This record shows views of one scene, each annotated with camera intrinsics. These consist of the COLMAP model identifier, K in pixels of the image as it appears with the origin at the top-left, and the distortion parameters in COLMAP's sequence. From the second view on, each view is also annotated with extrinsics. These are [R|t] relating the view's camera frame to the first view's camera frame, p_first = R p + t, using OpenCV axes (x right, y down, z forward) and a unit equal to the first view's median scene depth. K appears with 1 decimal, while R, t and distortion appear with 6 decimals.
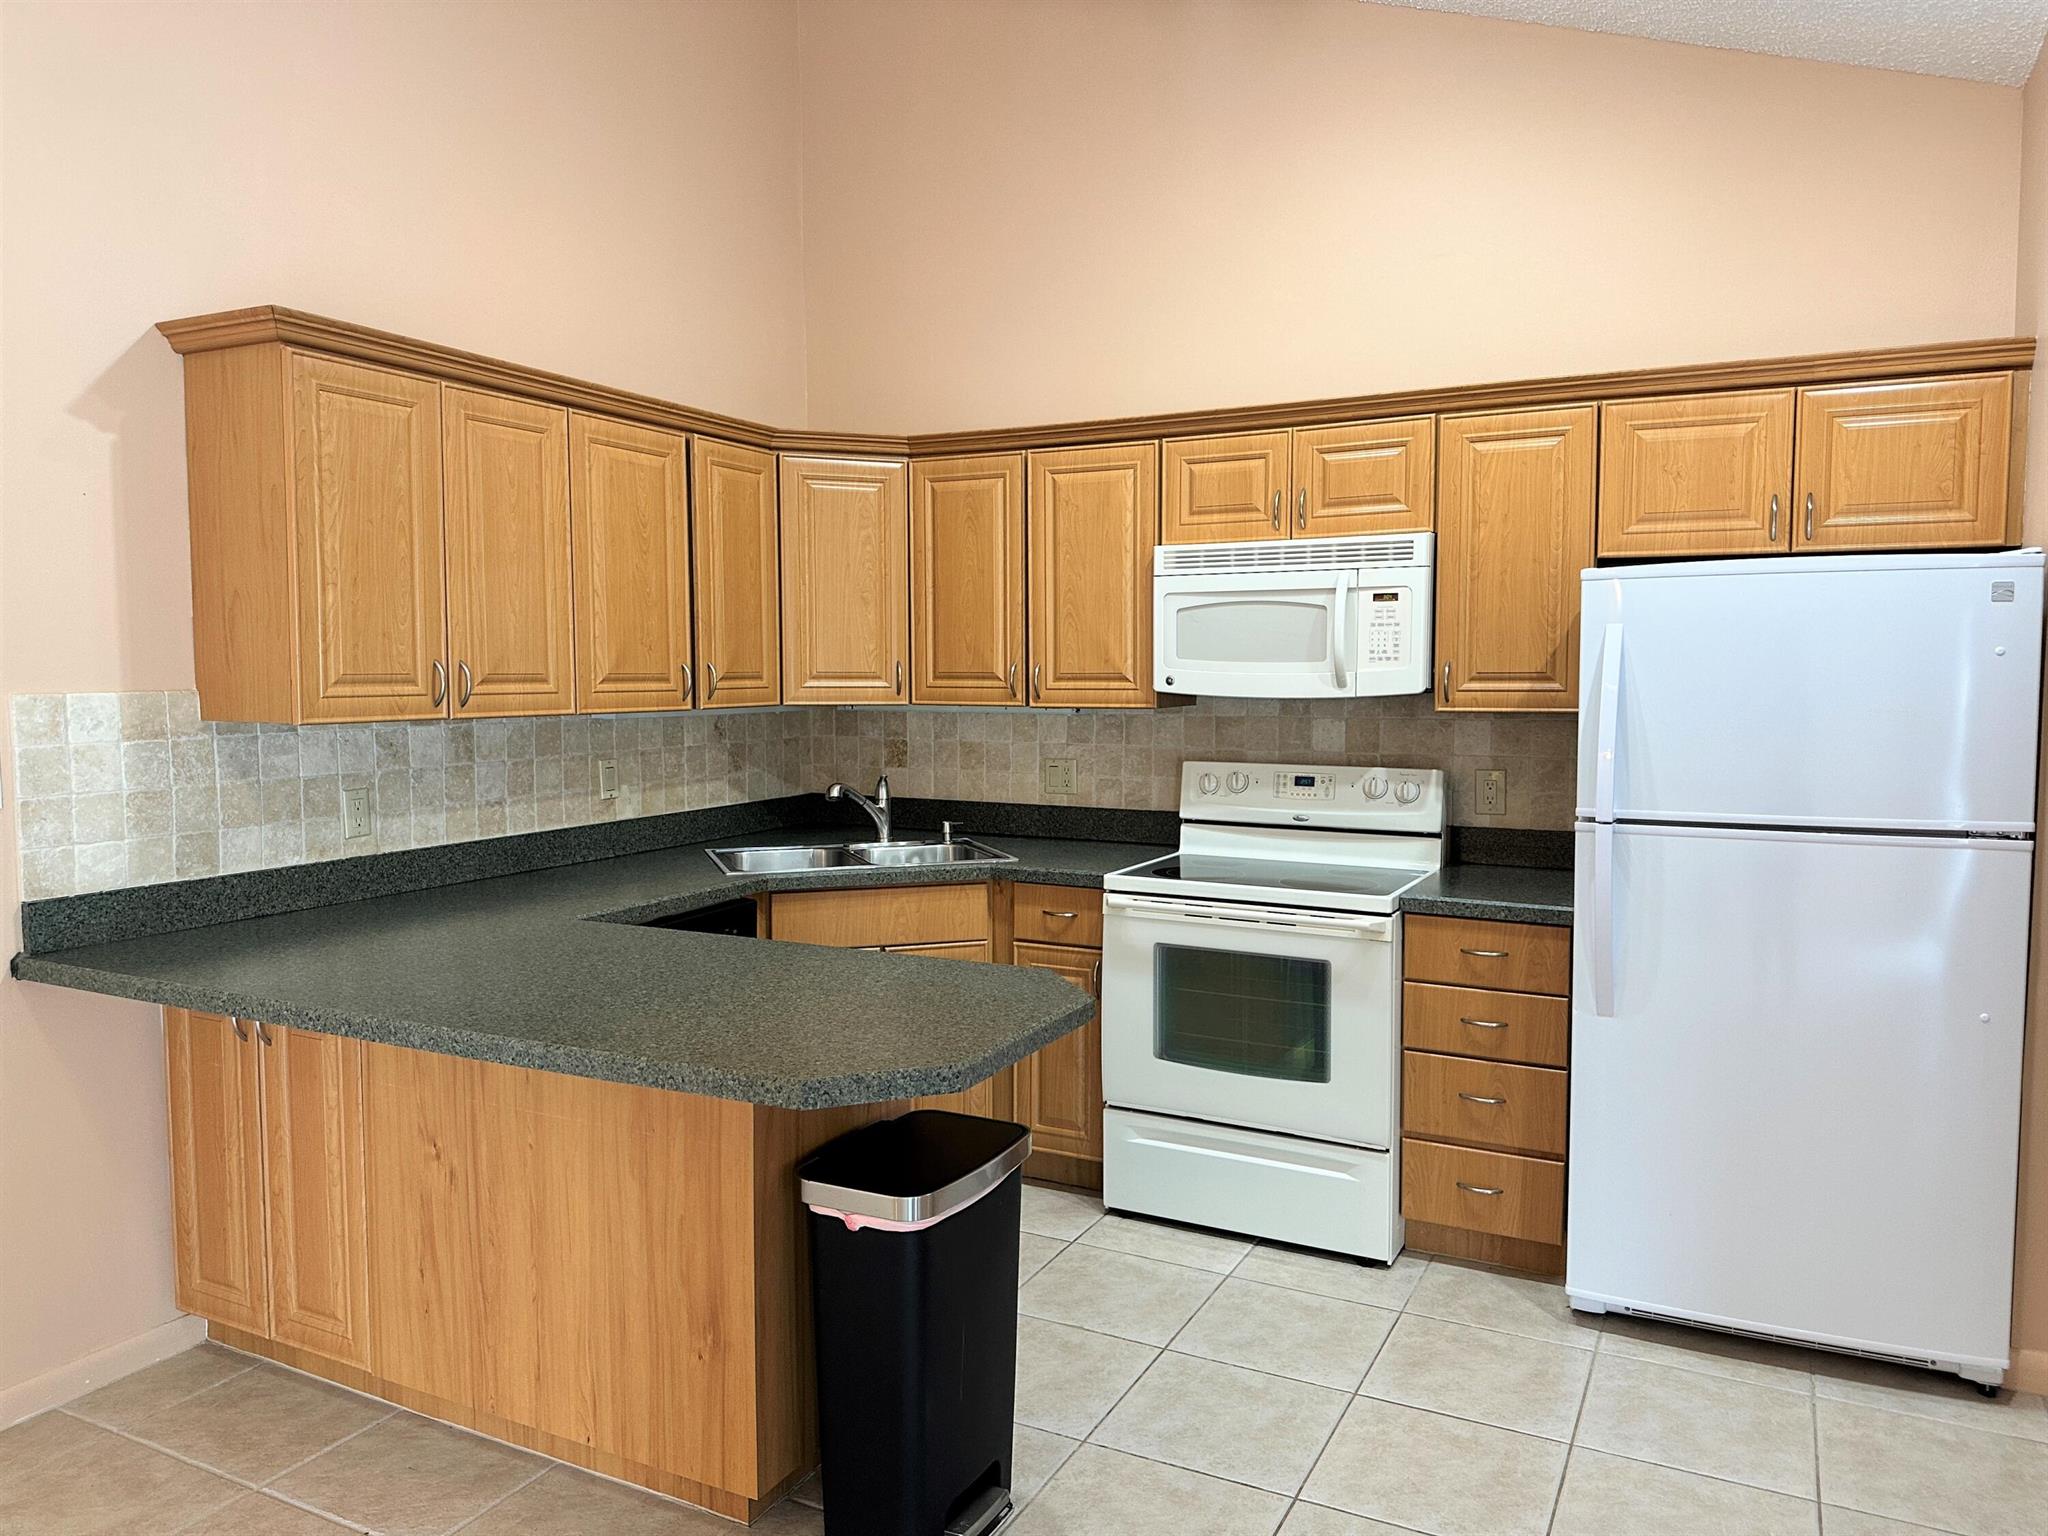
lens RADIAL K [[1431.1, 0, 1013.7], [0, 1431.1, 763.3], [0, 0, 1]] dist [0.174420, -0.279691]
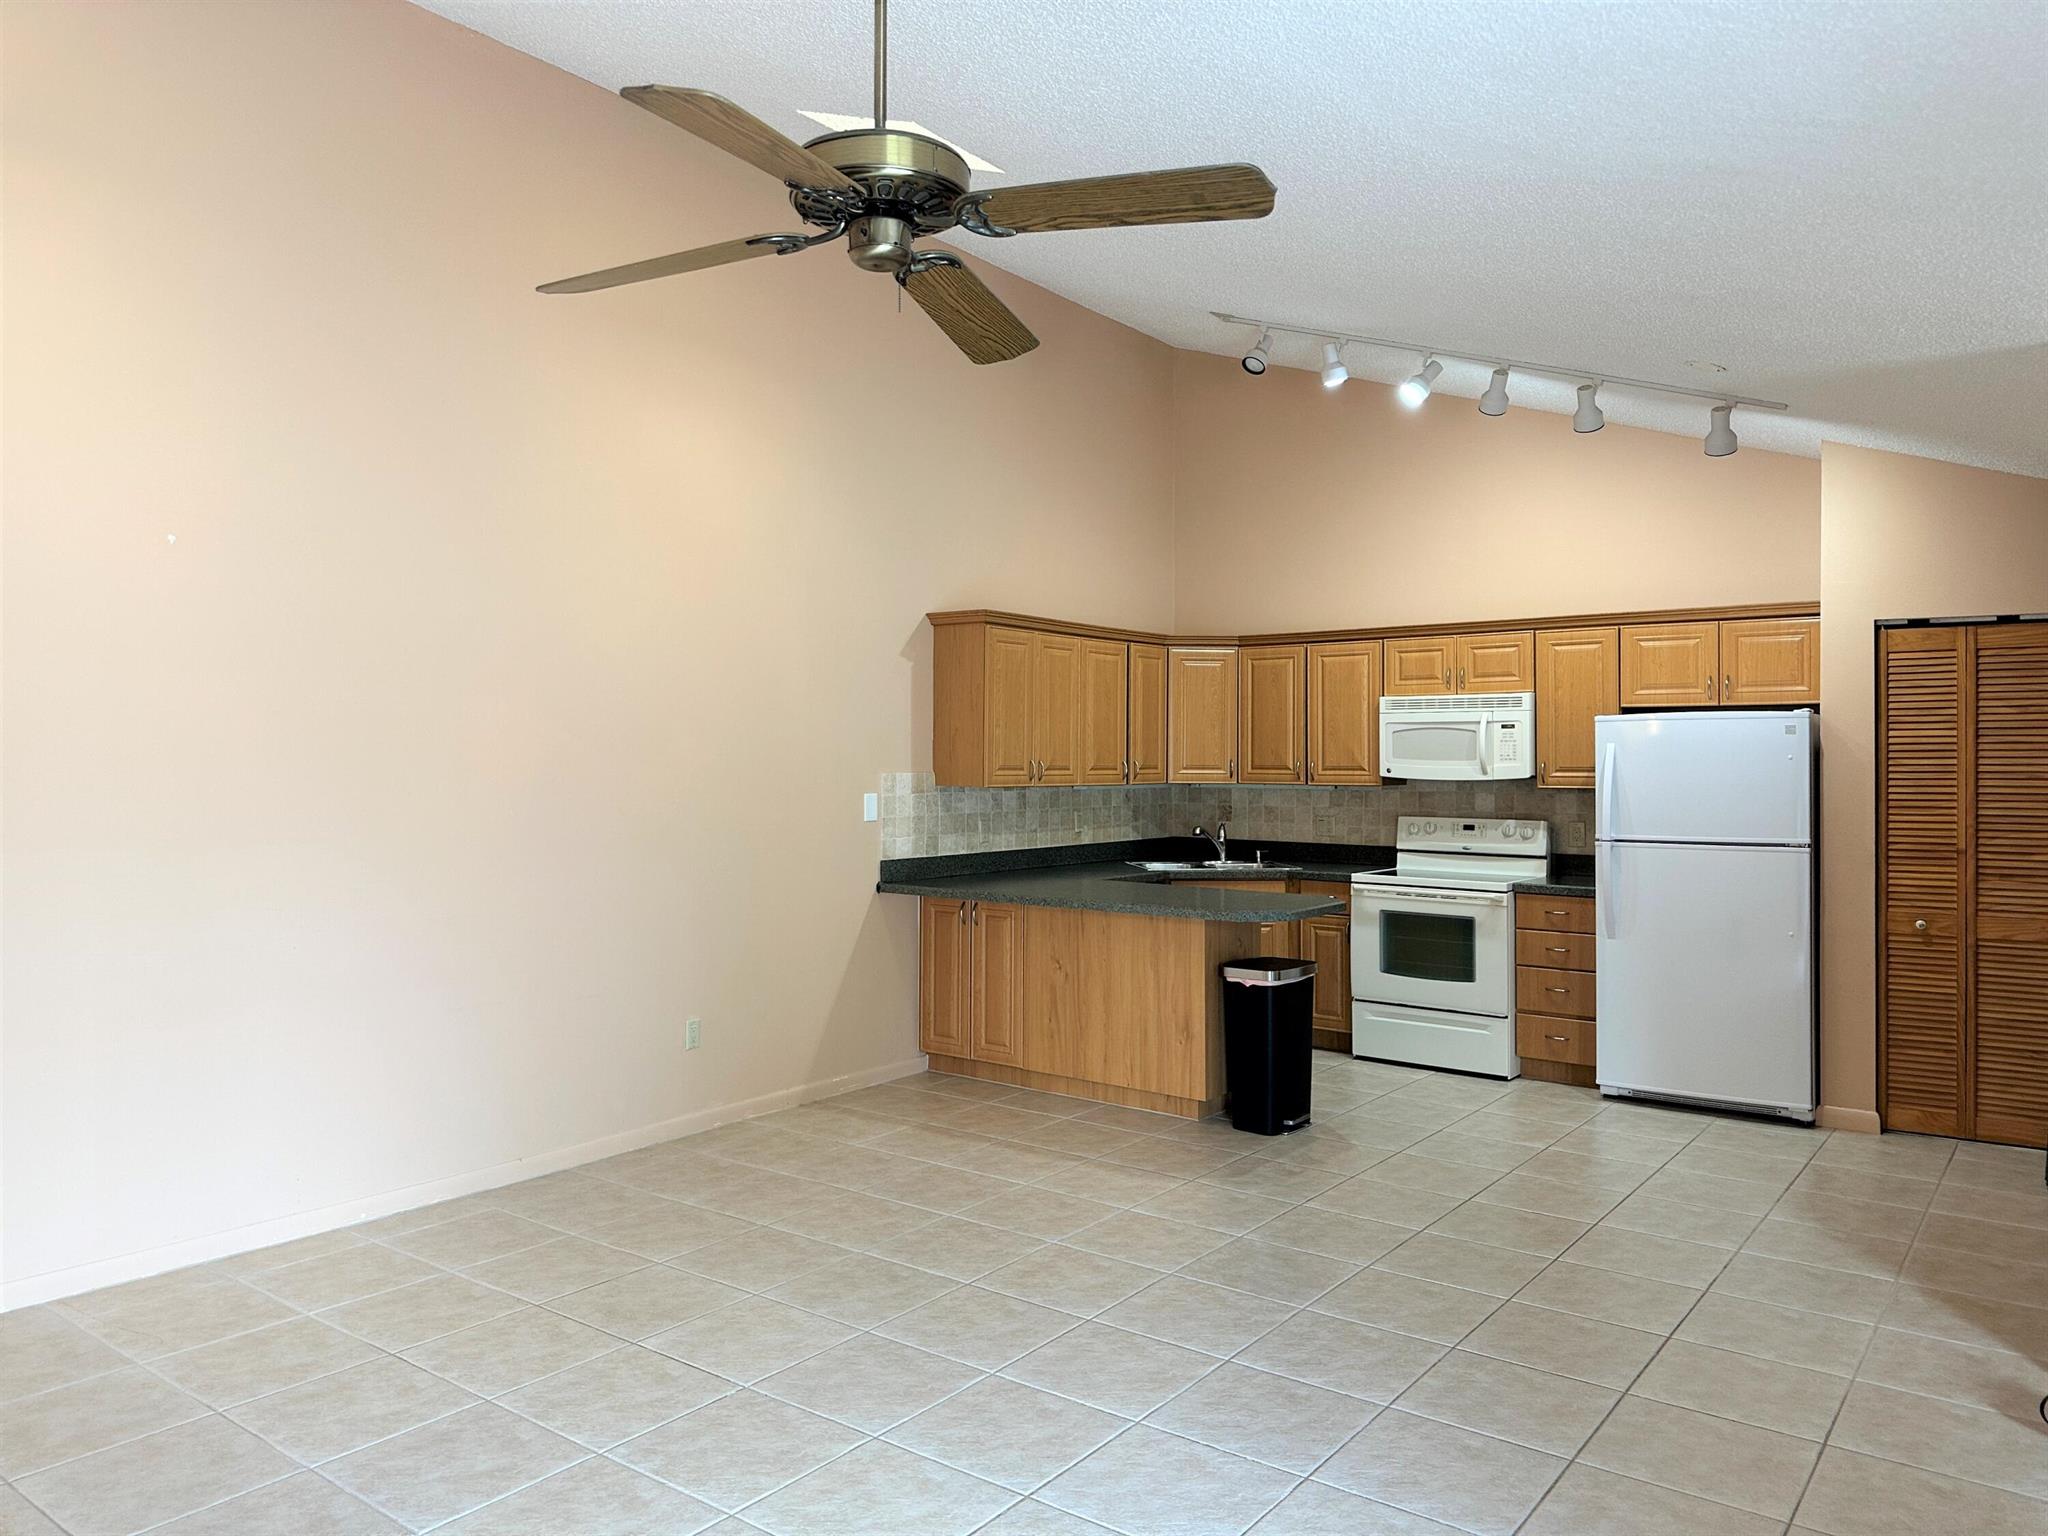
lens RADIAL K [[1431.1, 0, 1013.7], [0, 1431.1, 763.3], [0, 0, 1]] dist [0.174420, -0.279691]
pose [[0.985489, 0.003207, -0.169707, -0.051085], [-0.014691, 0.997681, -0.066457, 0.065172], [0.169100, 0.067986, 0.983251, -0.924246]]
